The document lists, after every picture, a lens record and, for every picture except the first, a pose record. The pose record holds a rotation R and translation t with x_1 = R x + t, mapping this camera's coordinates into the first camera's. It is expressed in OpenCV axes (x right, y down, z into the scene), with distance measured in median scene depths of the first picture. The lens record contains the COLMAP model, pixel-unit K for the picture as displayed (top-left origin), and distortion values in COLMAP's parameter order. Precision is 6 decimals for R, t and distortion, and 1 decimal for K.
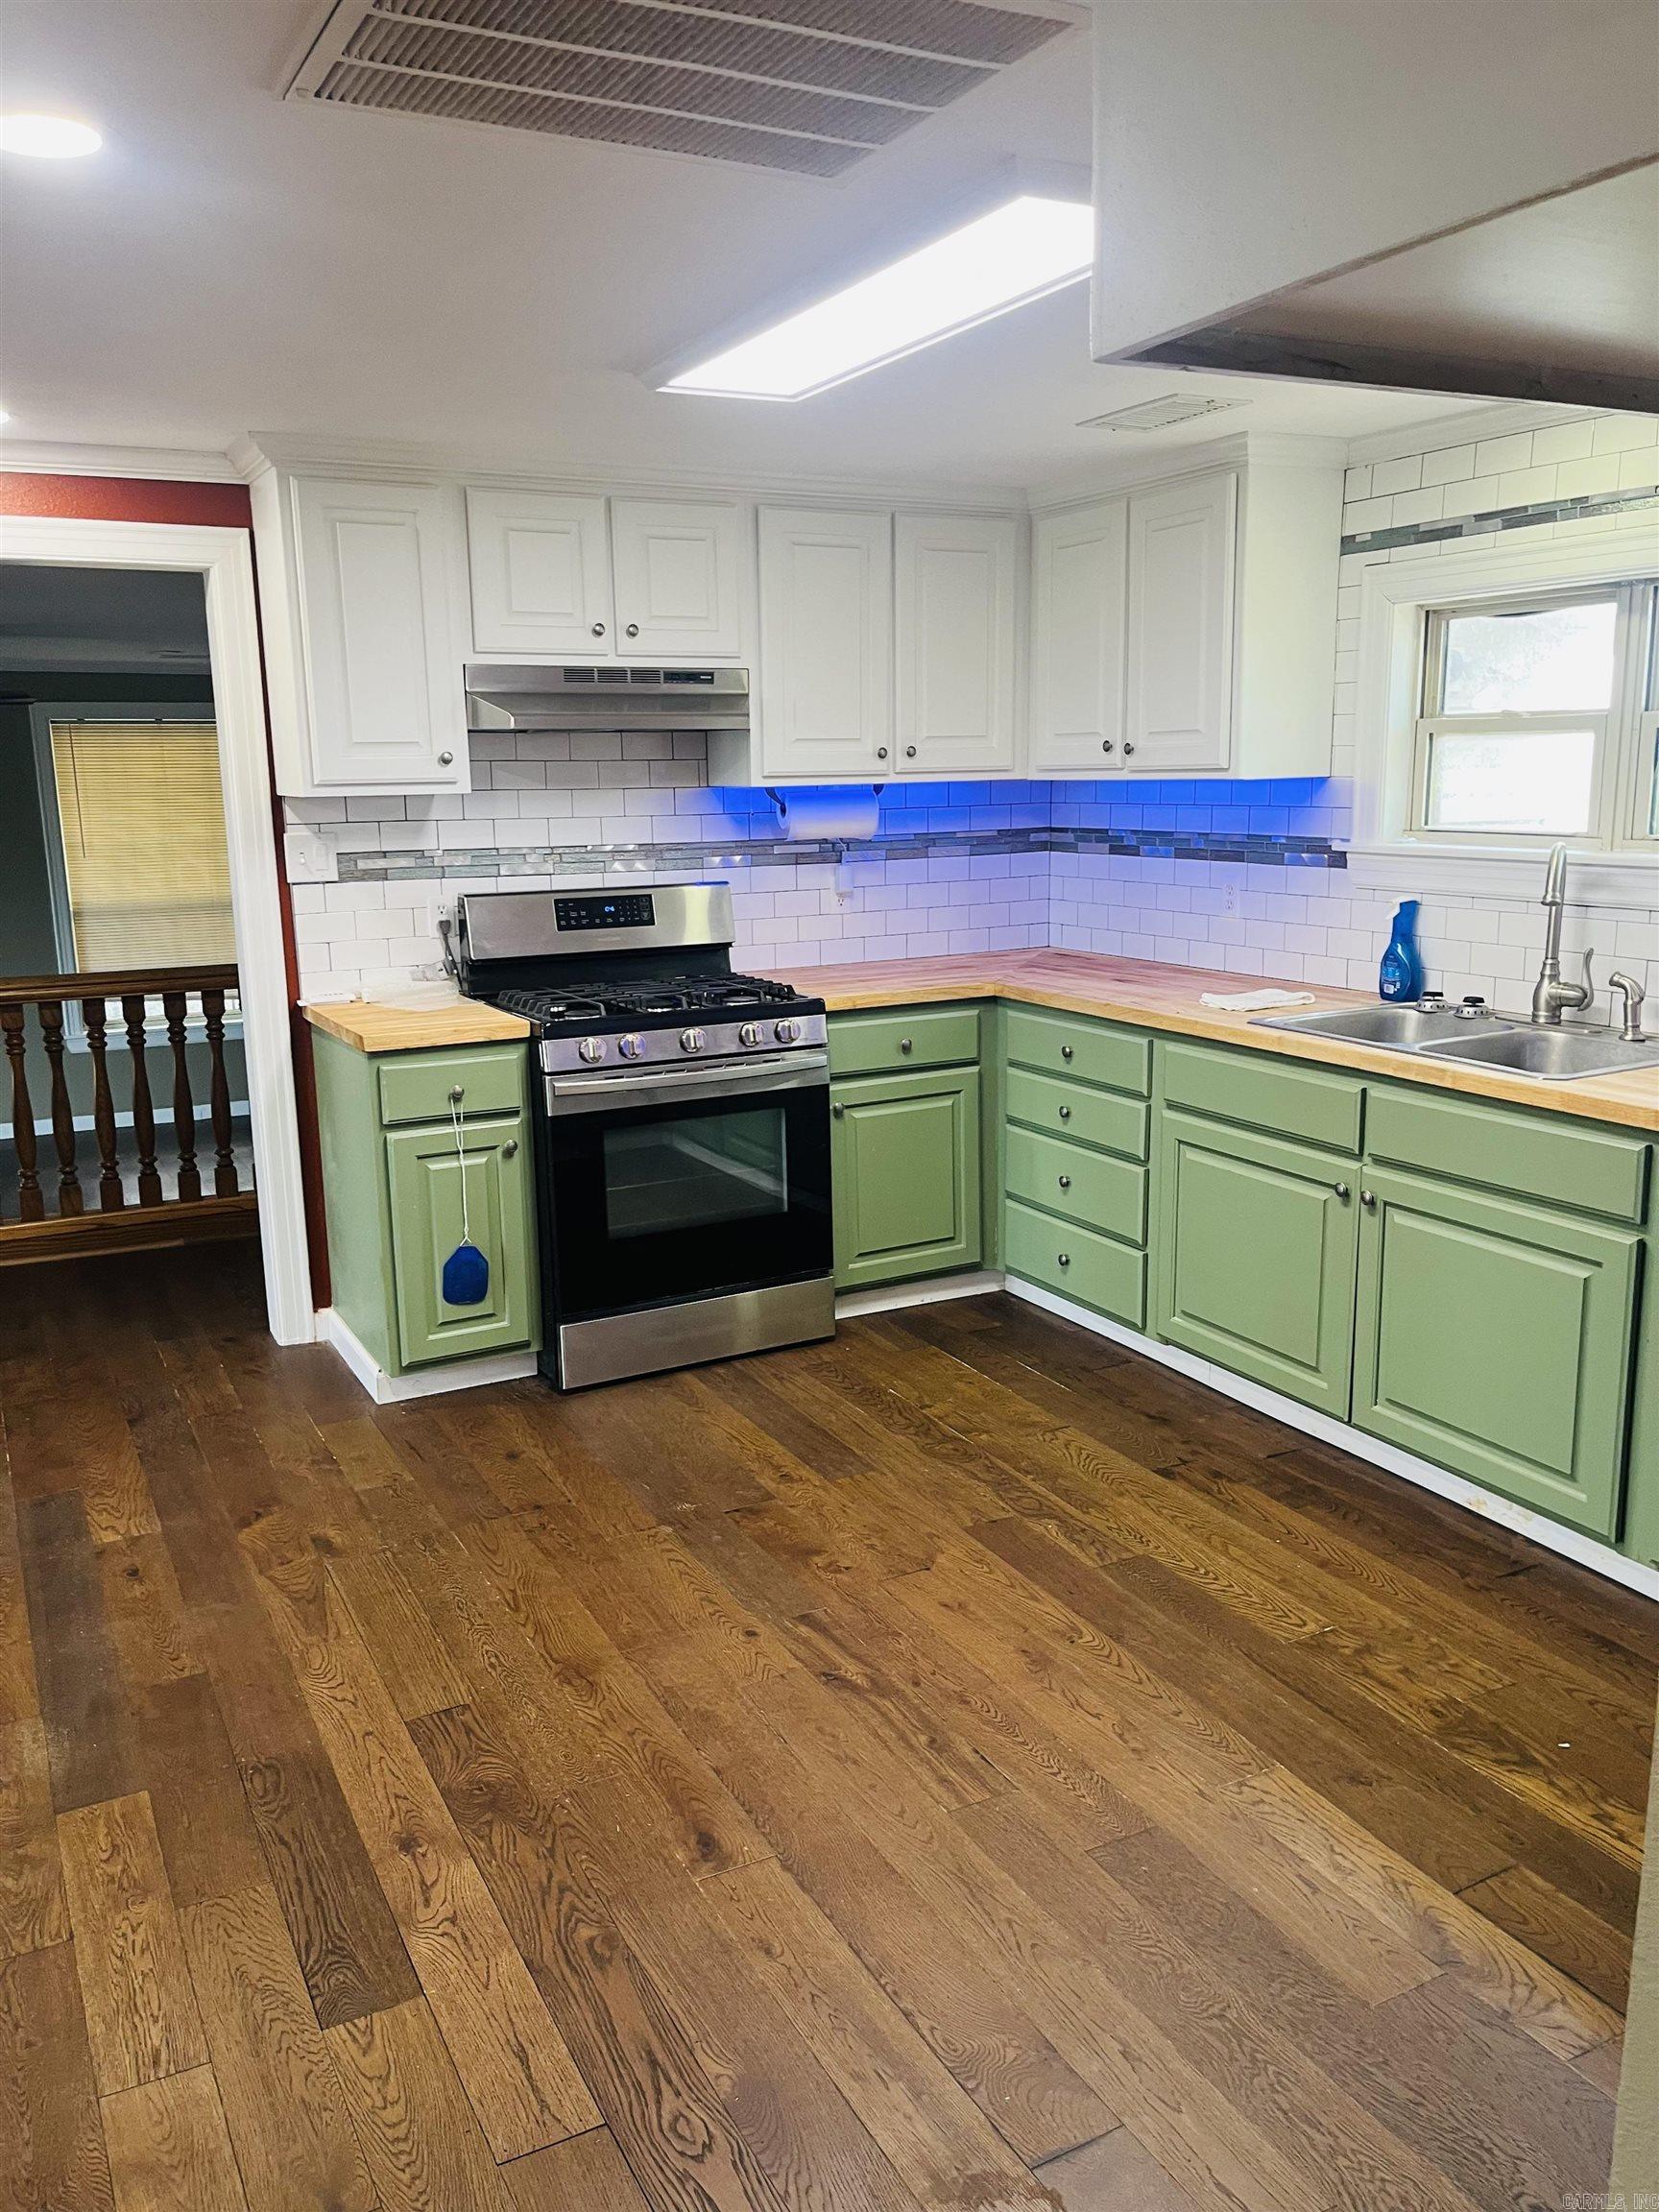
lens RADIAL K [[1679.3, 0, 799.7], [0, 1679.3, 1109.7], [0, 0, 1]] dist [0.057014, -0.090655]
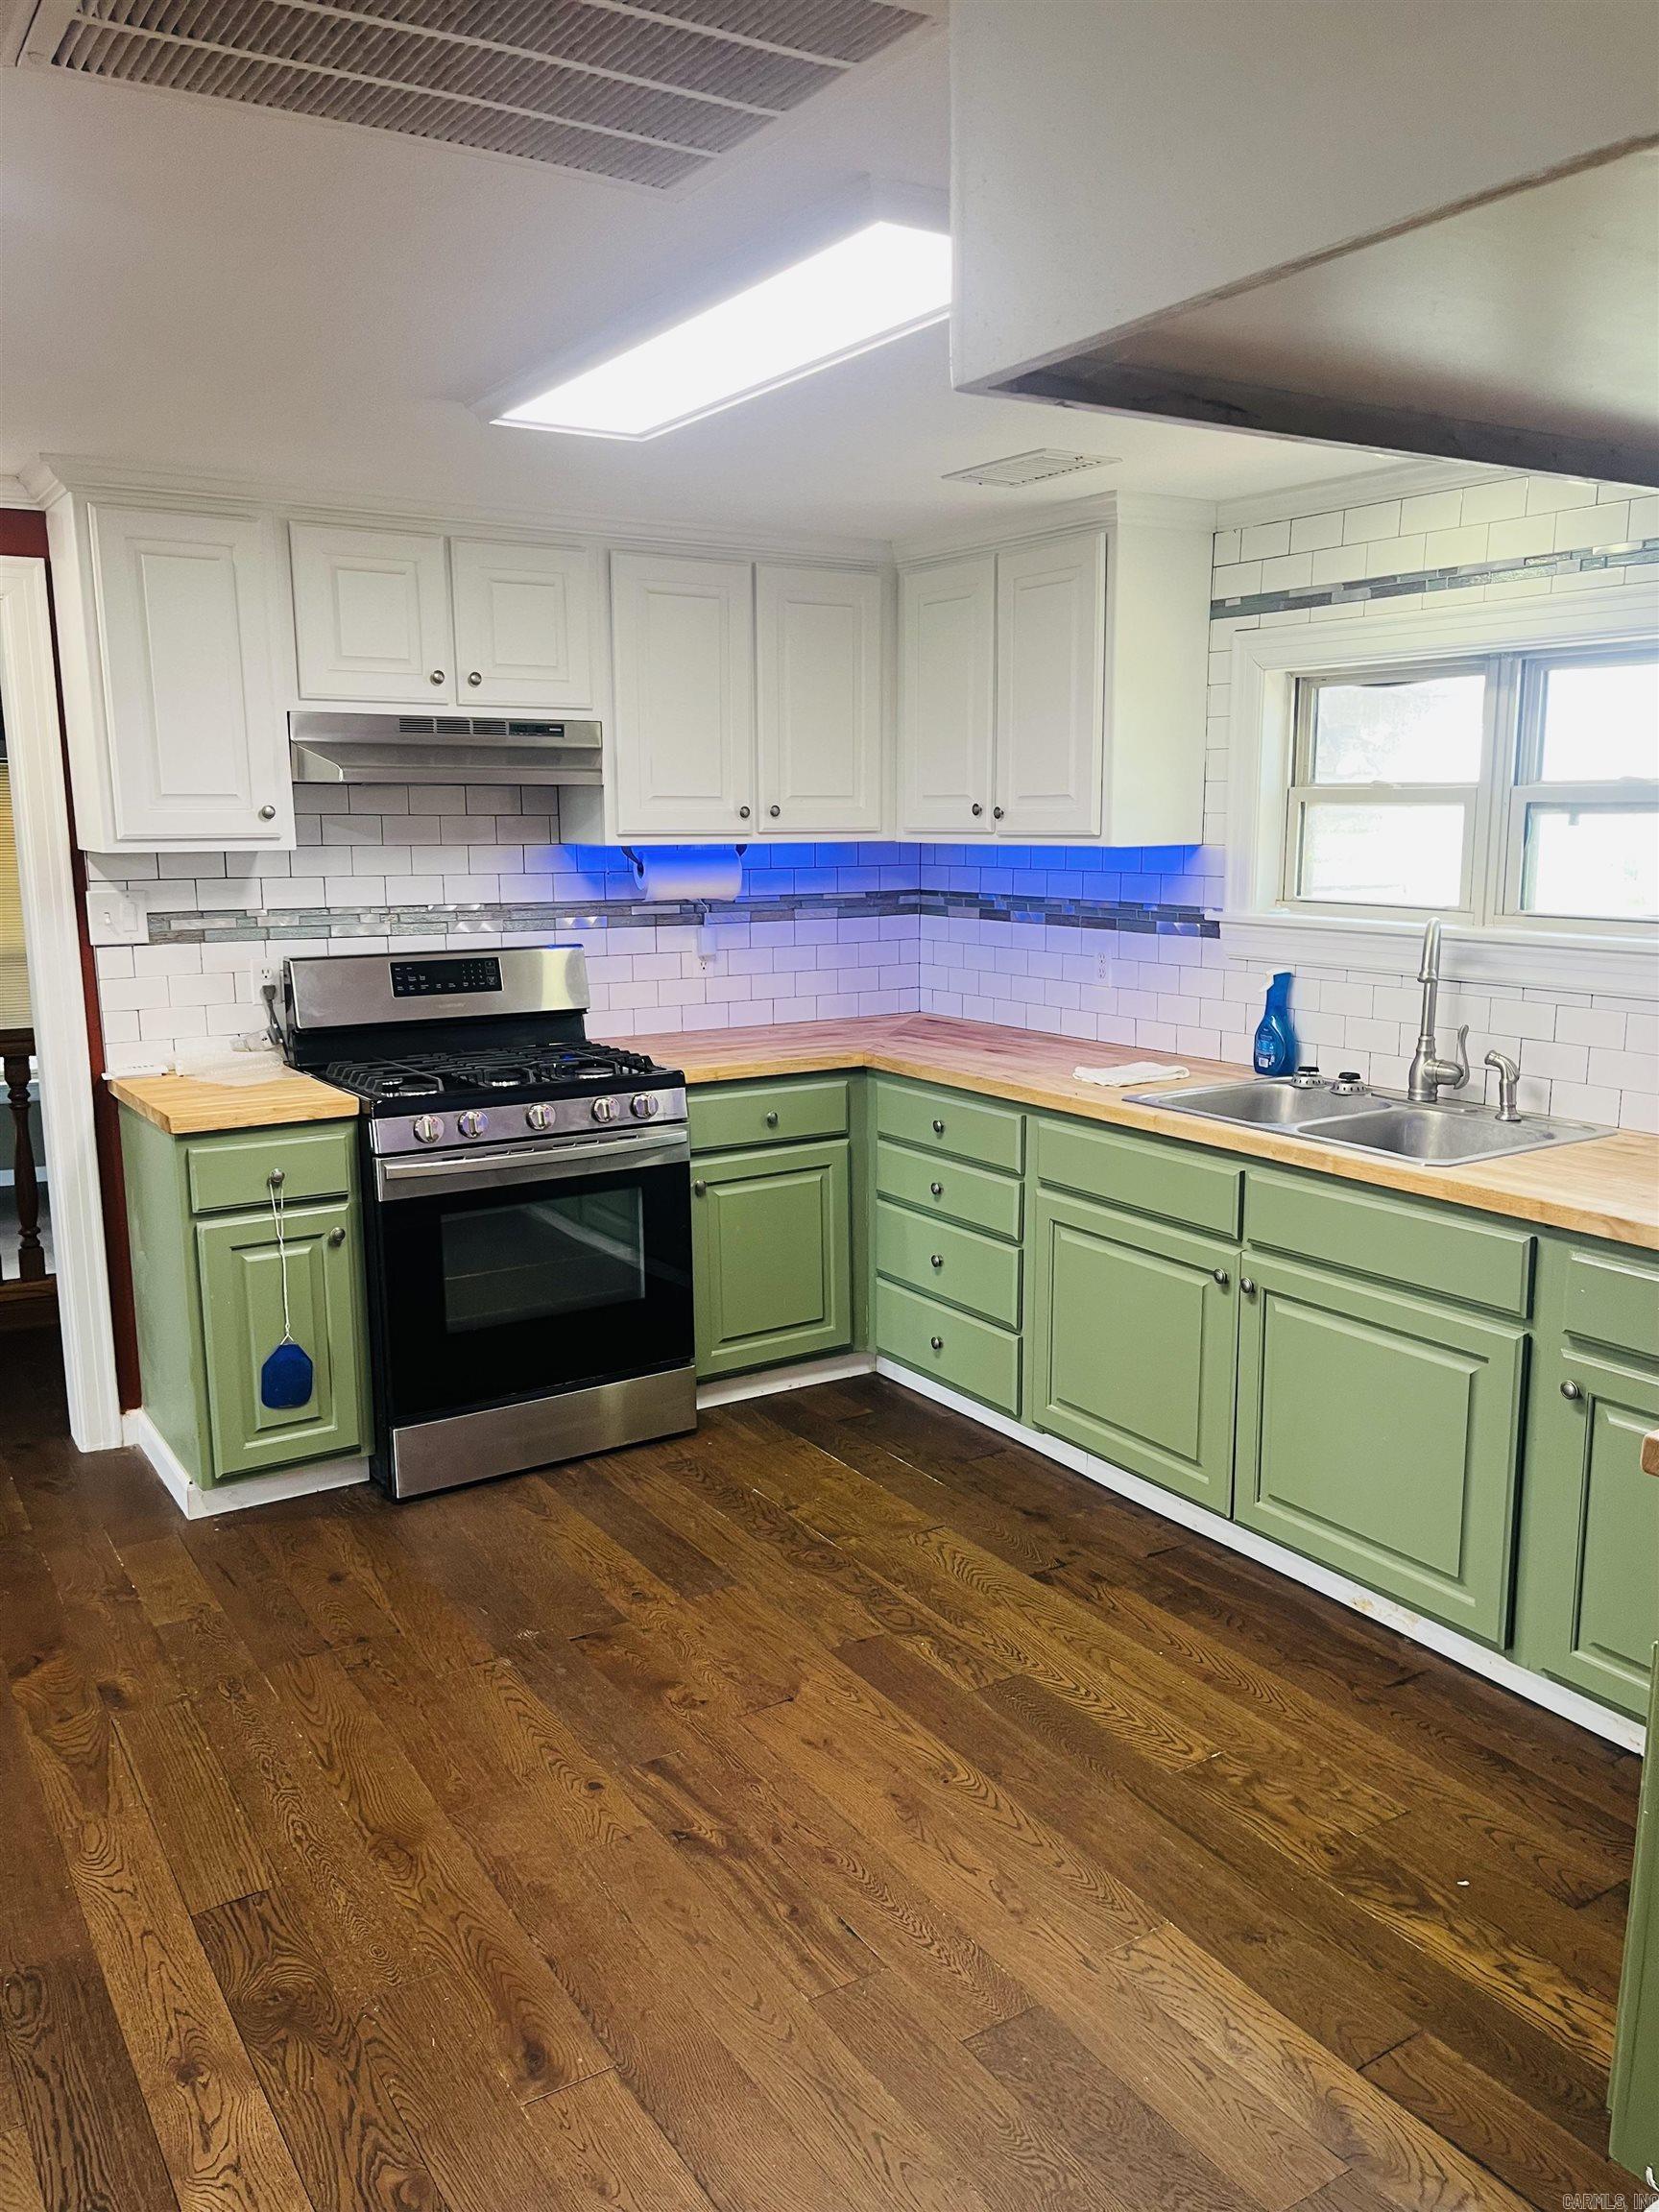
lens RADIAL K [[1679.3, 0, 840.1], [0, 1679.3, 1112.1], [0, 0, 1]] dist [0.057014, -0.090655]
pose [[0.995275, -0.002938, 0.097051, 0.012558], [0.005365, 0.999679, -0.024753, -0.023018], [-0.096947, 0.025157, 0.994972, 0.064362]]
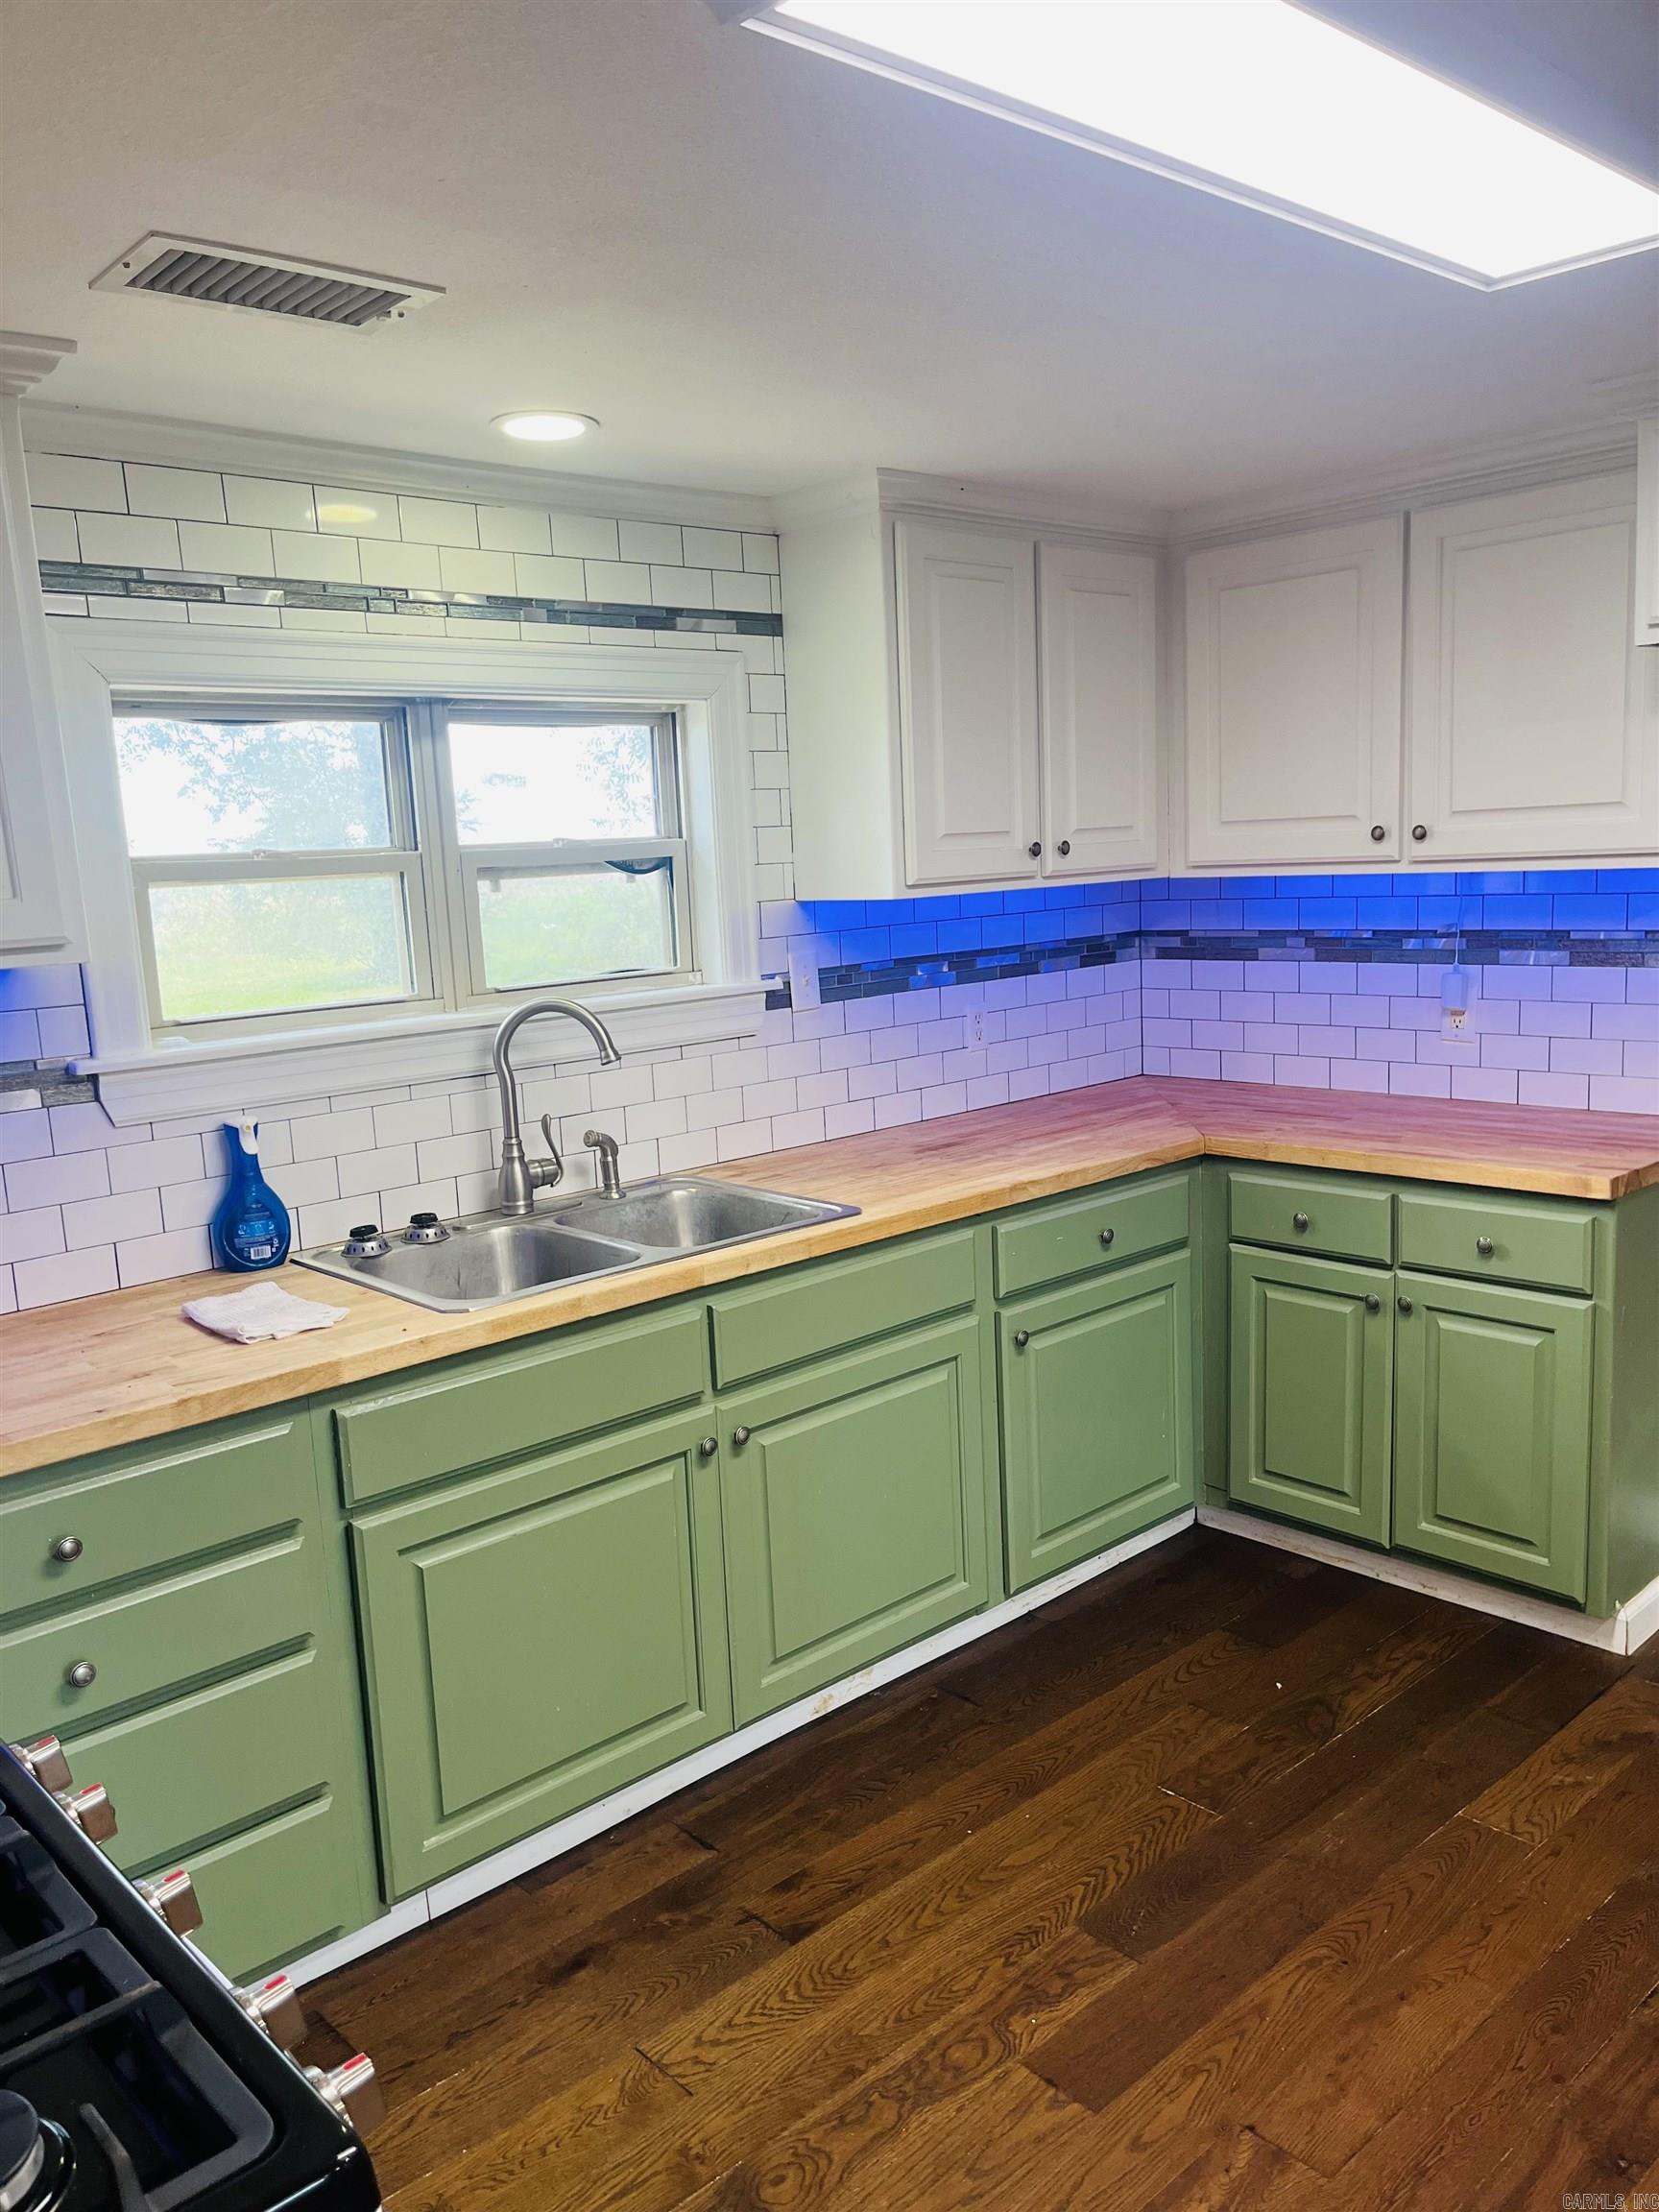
lens RADIAL K [[1679.3, 0, 783.9], [0, 1679.3, 1139.1], [0, 0, 1]] dist [0.057014, -0.090655]
pose [[-0.250453, -0.130922, 0.959235, -0.394452], [0.255941, 0.946609, 0.196024, -0.221400], [-0.933685, 0.294603, -0.203573, 1.063814]]
